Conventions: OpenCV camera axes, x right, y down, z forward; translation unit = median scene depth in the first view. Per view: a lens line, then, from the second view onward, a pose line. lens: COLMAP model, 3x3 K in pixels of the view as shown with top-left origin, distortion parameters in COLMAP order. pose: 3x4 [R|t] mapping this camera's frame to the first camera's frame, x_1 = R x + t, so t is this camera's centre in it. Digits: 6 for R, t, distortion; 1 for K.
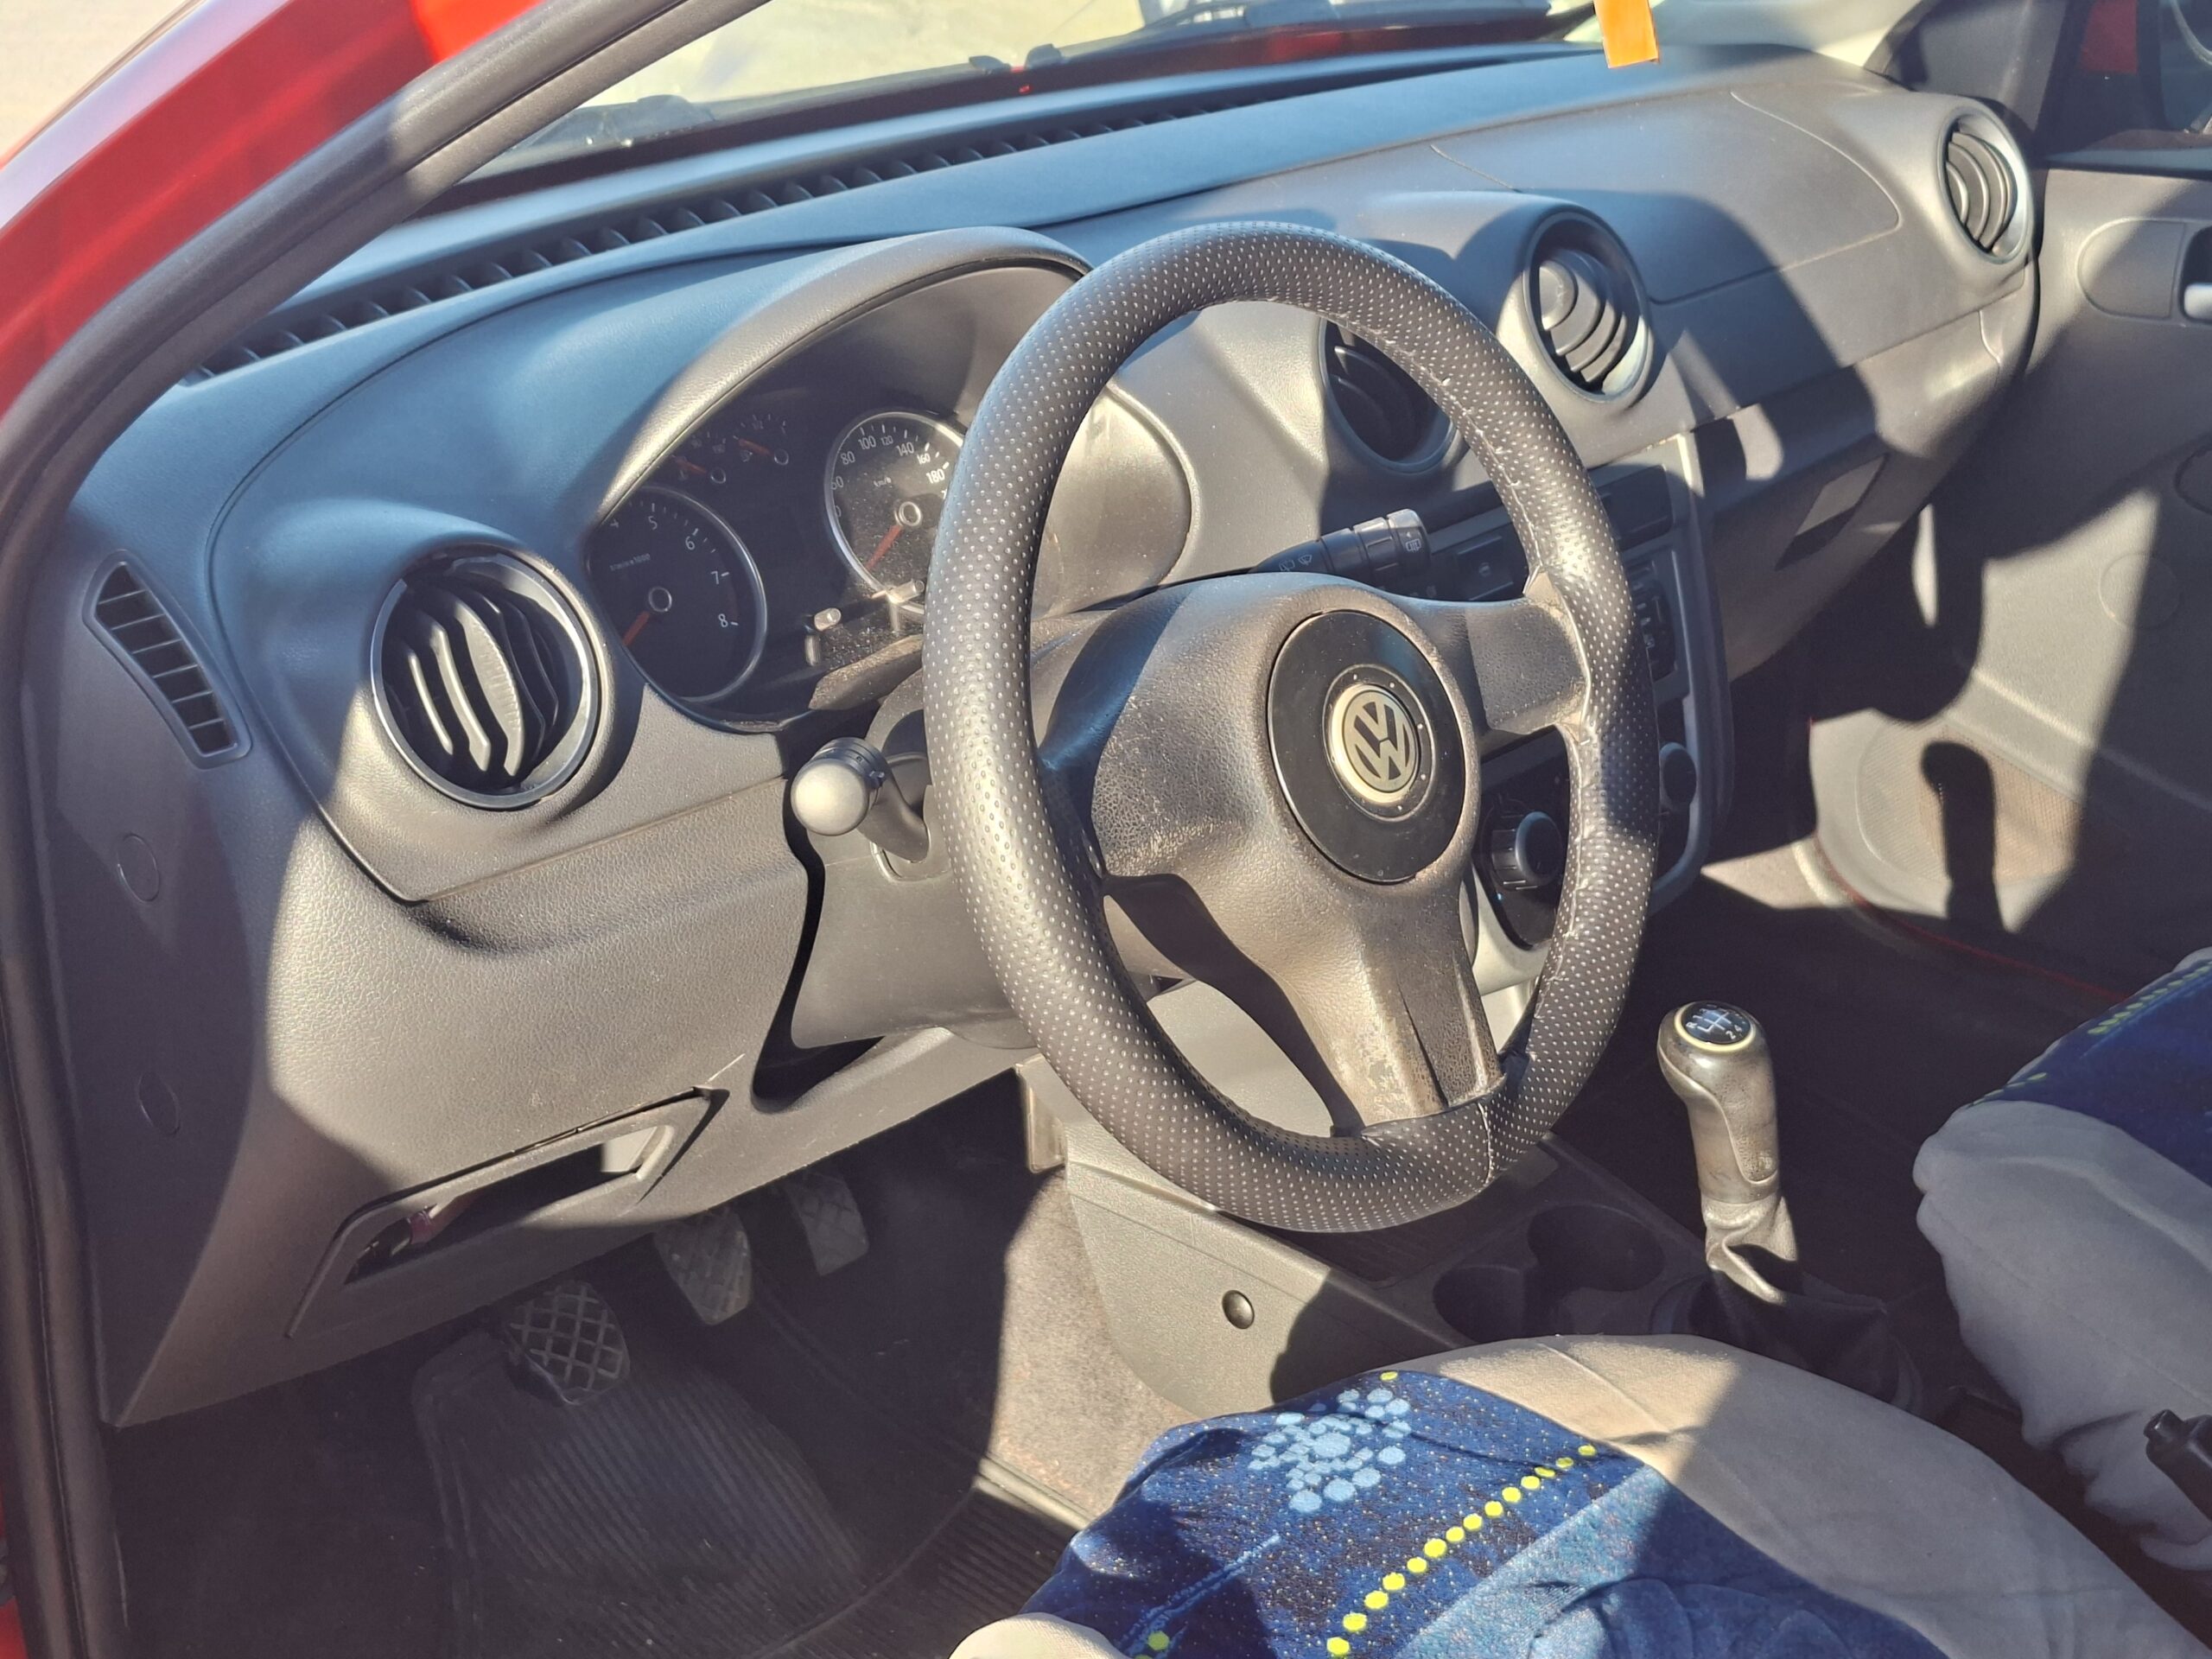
lens RADIAL K [[3169.3, 0, 1139.6], [0, 3169.3, 825.6], [0, 0, 1]] dist [0.202346, -0.577127]
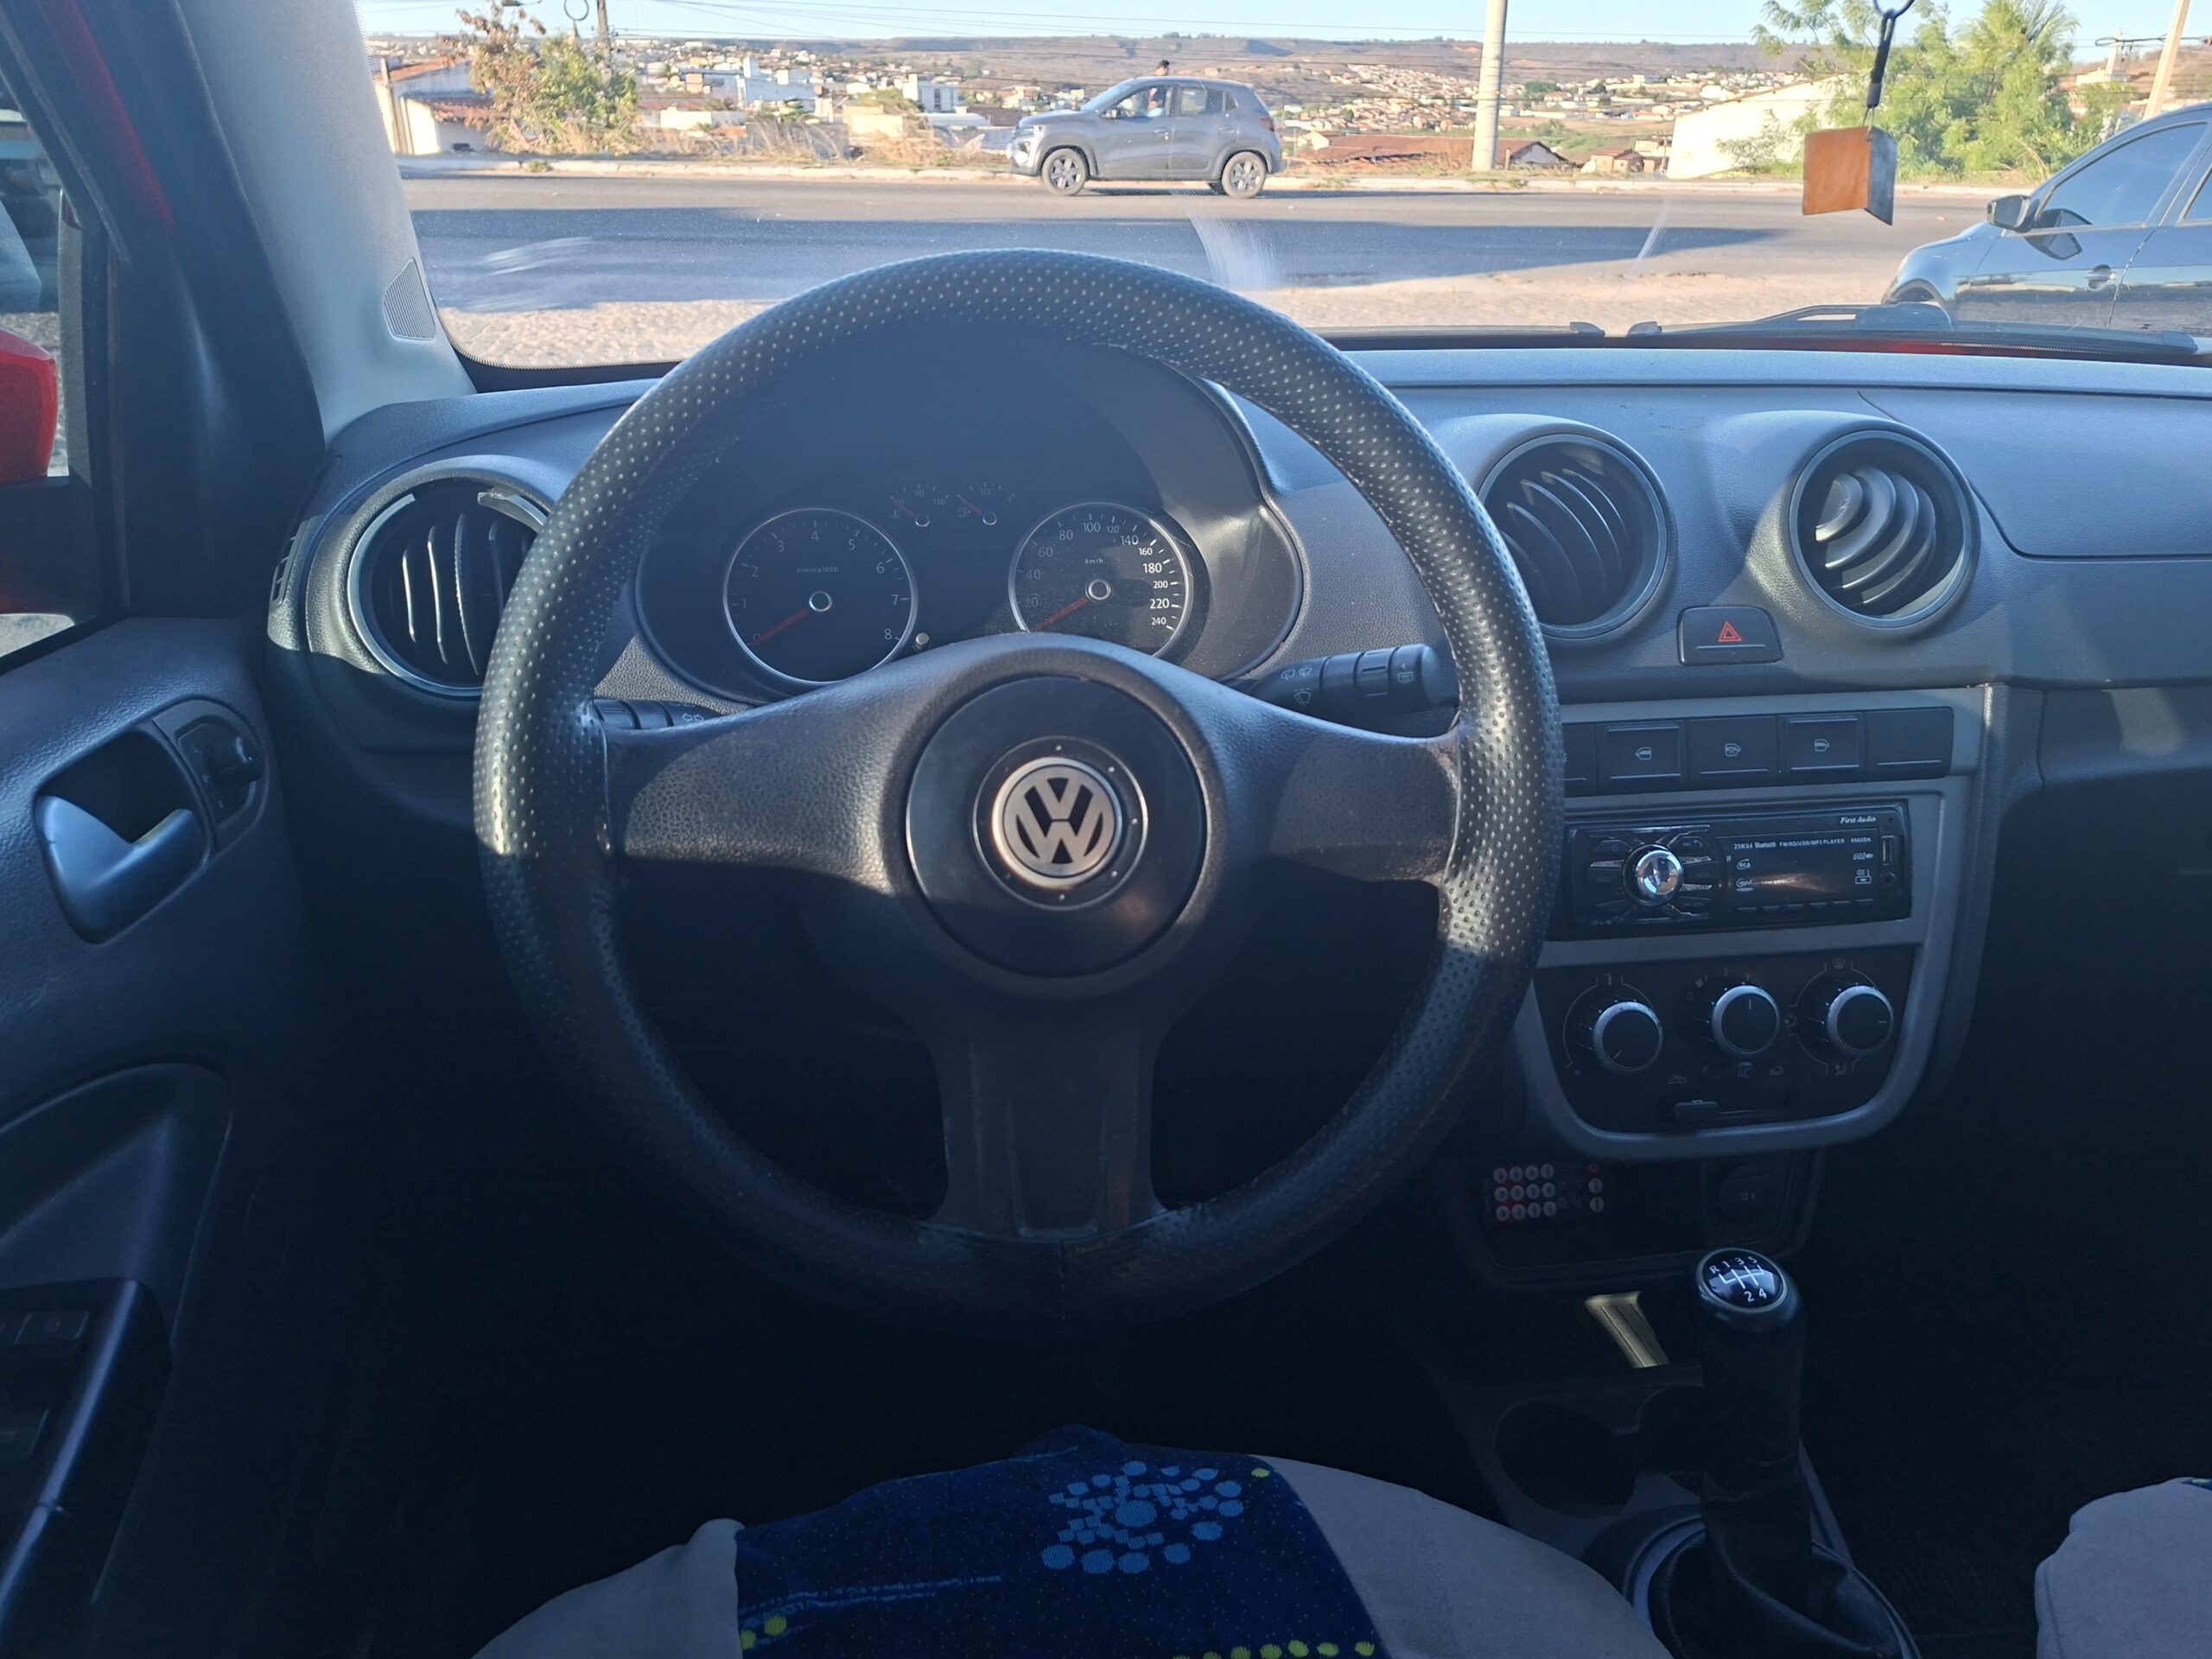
lens RADIAL K [[1593.4, 0, 1088.6], [0, 1593.4, 823.4], [0, 0, 1]] dist [0.096275, -0.121270]
pose [[0.782568, 0.237106, -0.575646, 0.299942], [-0.256071, 0.965389, 0.049522, -0.043978], [0.567464, 0.108652, 0.816198, 0.548147]]
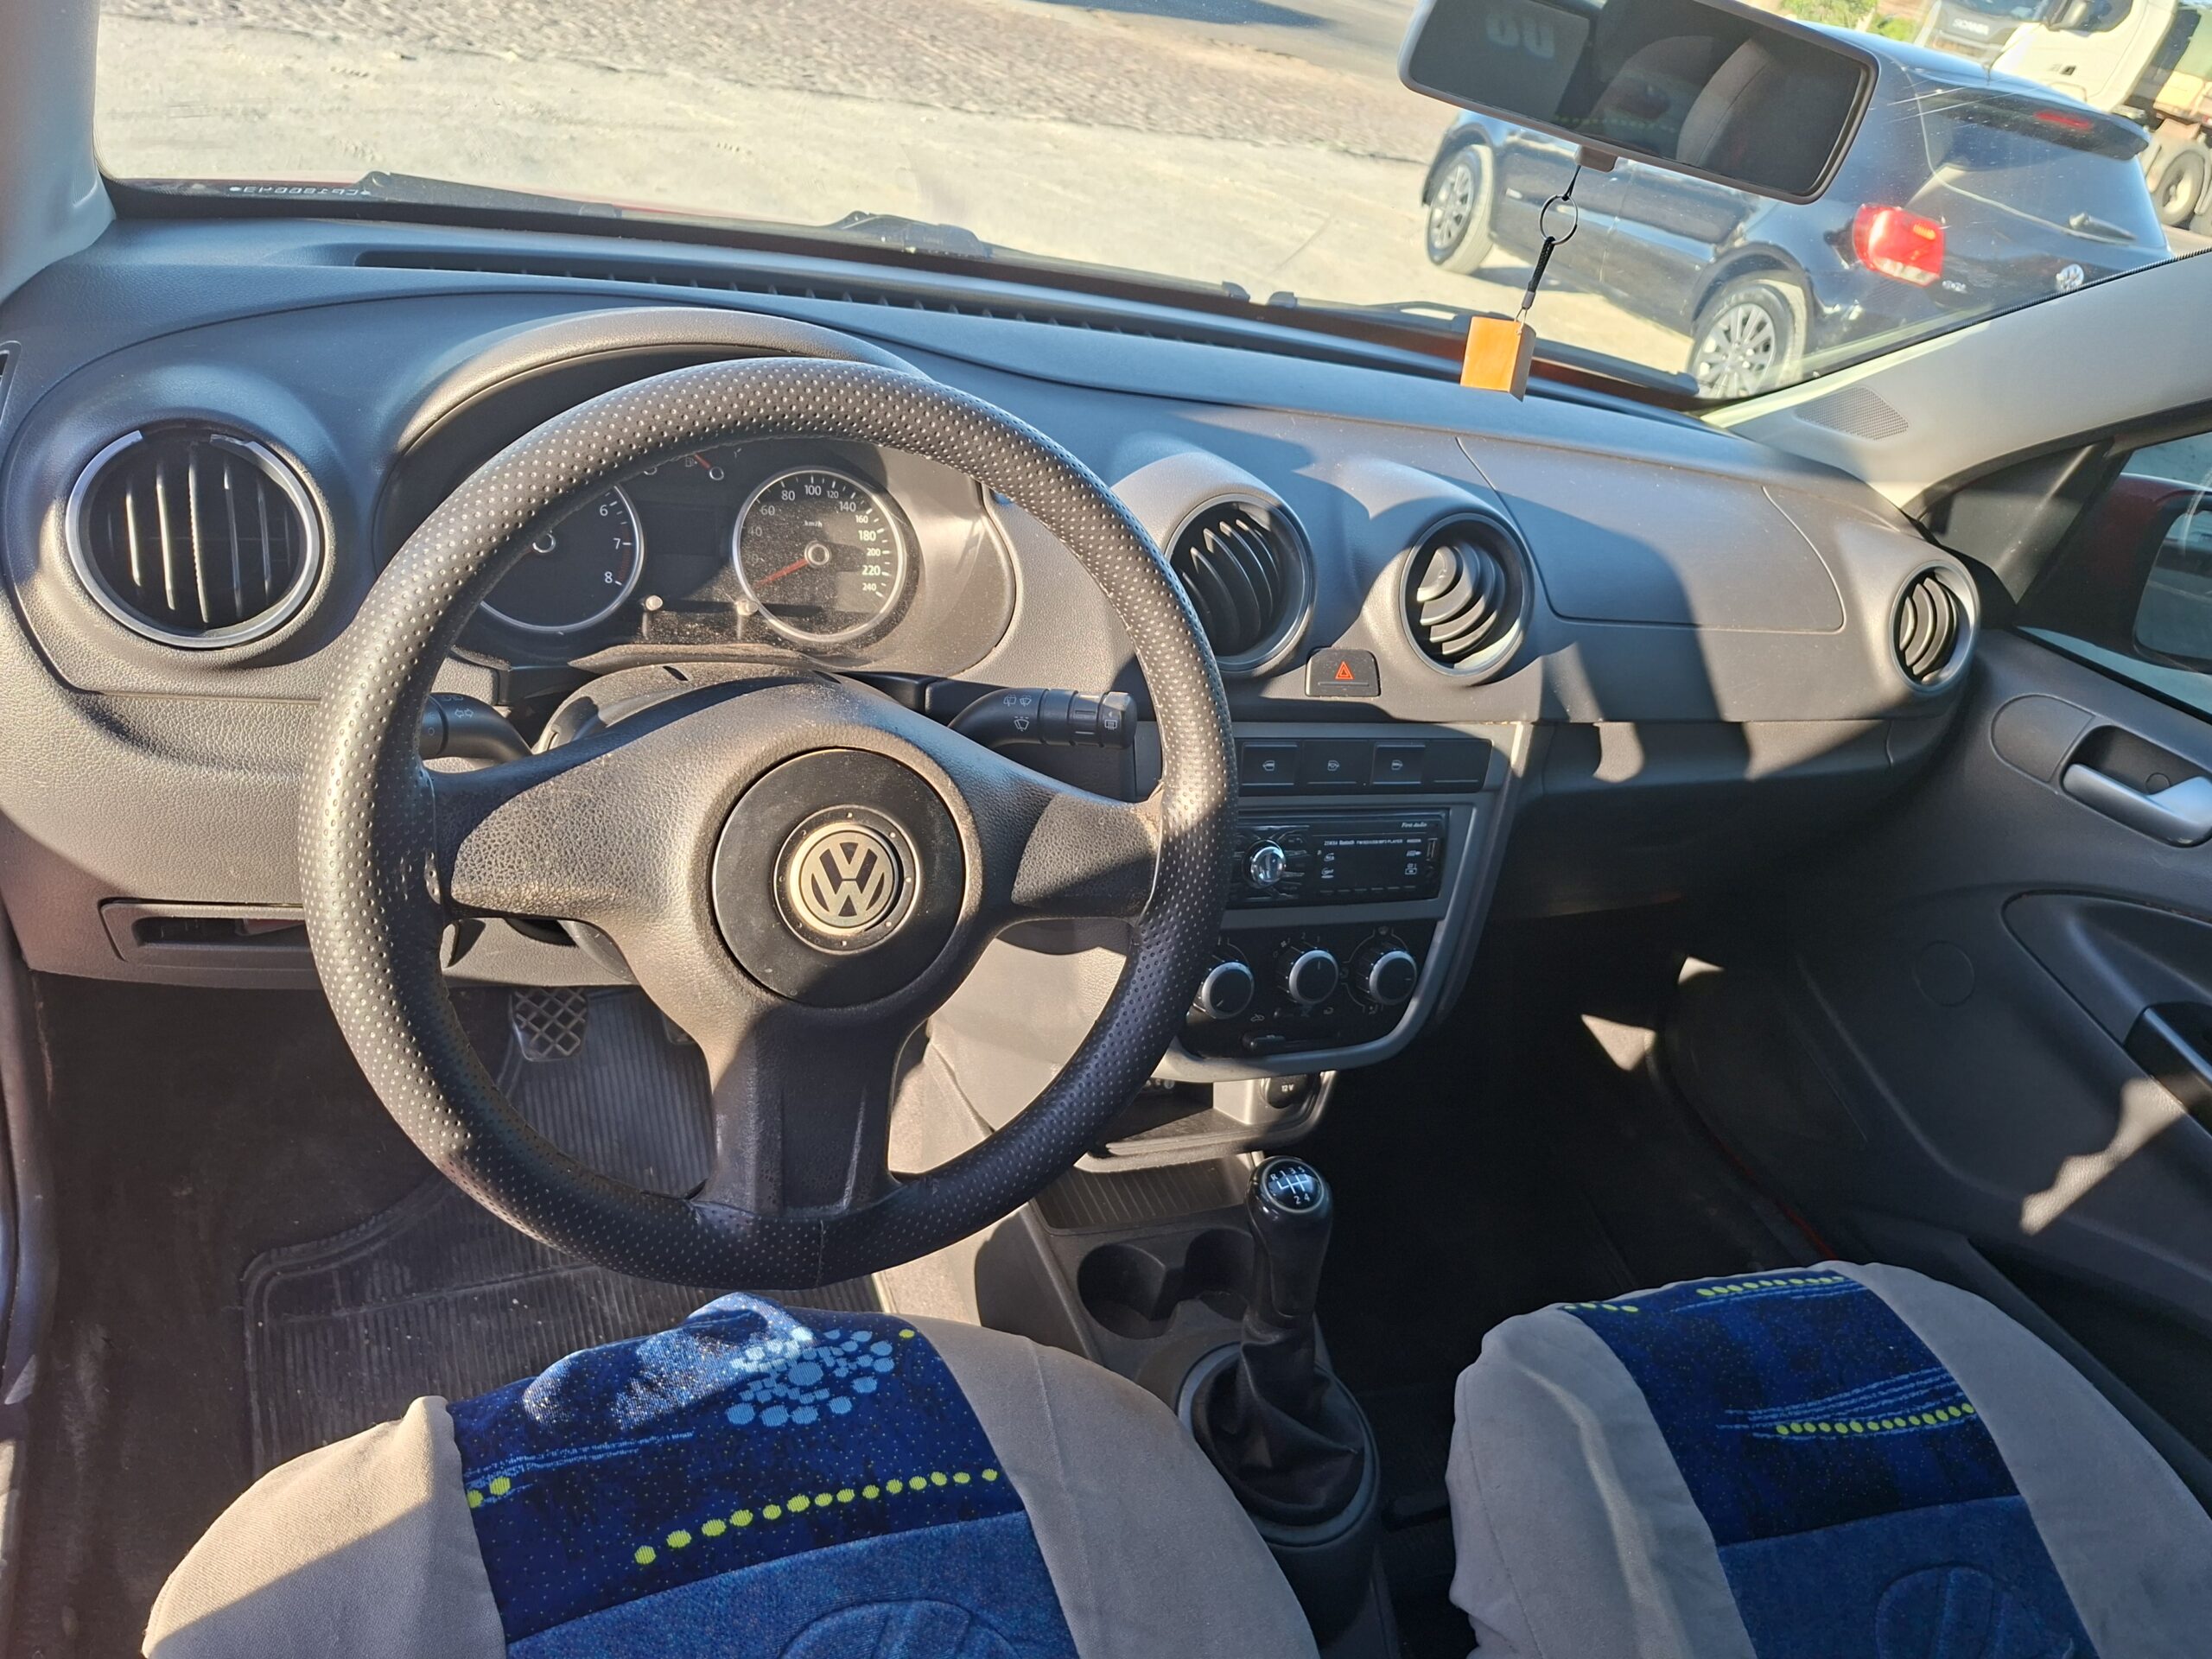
lens RADIAL K [[1591.8, 0, 1106.0], [0, 1591.8, 829.5], [0, 0, 1]] dist [0.091571, -0.110051]
pose [[0.883619, 0.385809, -0.265272, 0.251123], [-0.367125, 0.922547, 0.118852, -0.119887], [0.290580, -0.007632, 0.956820, 0.443052]]
